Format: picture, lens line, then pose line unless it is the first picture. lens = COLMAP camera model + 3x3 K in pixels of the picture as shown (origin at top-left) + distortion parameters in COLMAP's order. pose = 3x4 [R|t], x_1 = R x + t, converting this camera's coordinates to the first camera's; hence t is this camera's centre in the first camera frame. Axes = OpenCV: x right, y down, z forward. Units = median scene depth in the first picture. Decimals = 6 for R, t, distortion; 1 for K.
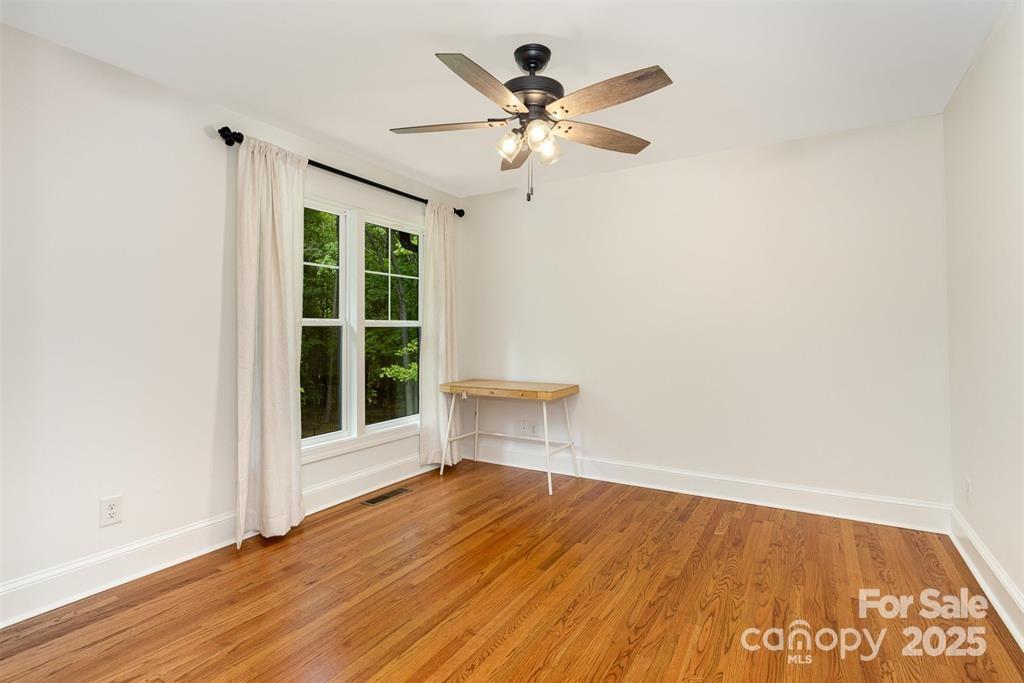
lens RADIAL K [[495.7, 0, 515.4], [0, 495.7, 334.5], [0, 0, 1]] dist [-0.006903, 0.001198]
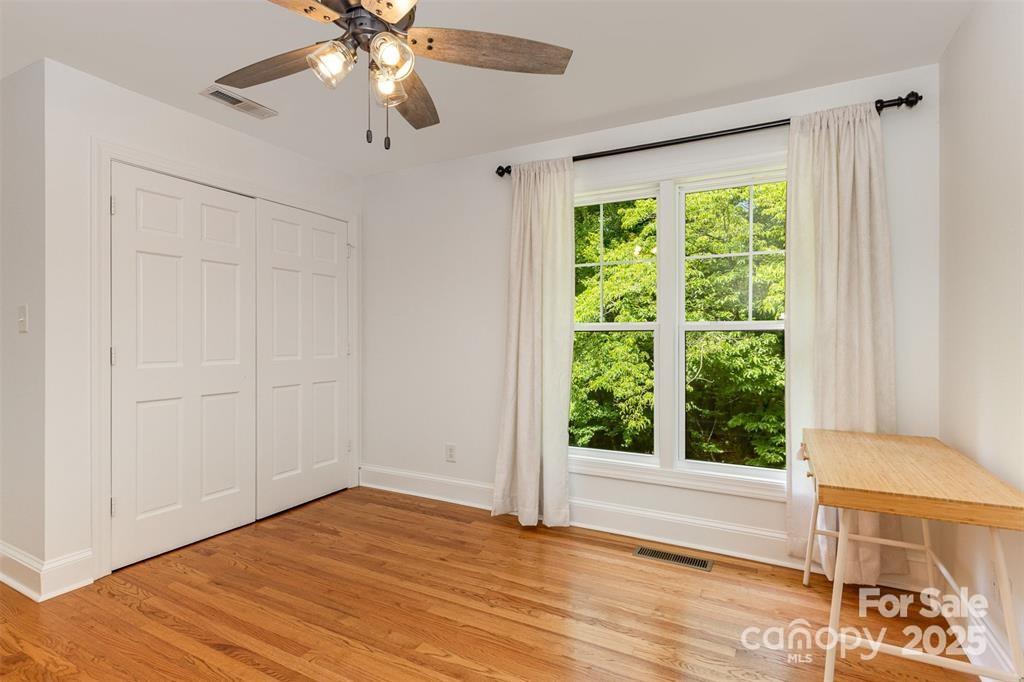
lens RADIAL K [[495.7, 0, 515.0], [0, 495.7, 339.9], [0, 0, 1]] dist [-0.006903, 0.001198]
pose [[0.046855, 0.014424, -0.998798, 0.533588], [-0.006222, 0.999881, 0.014147, -0.010894], [0.998882, 0.005552, 0.046939, 0.829585]]
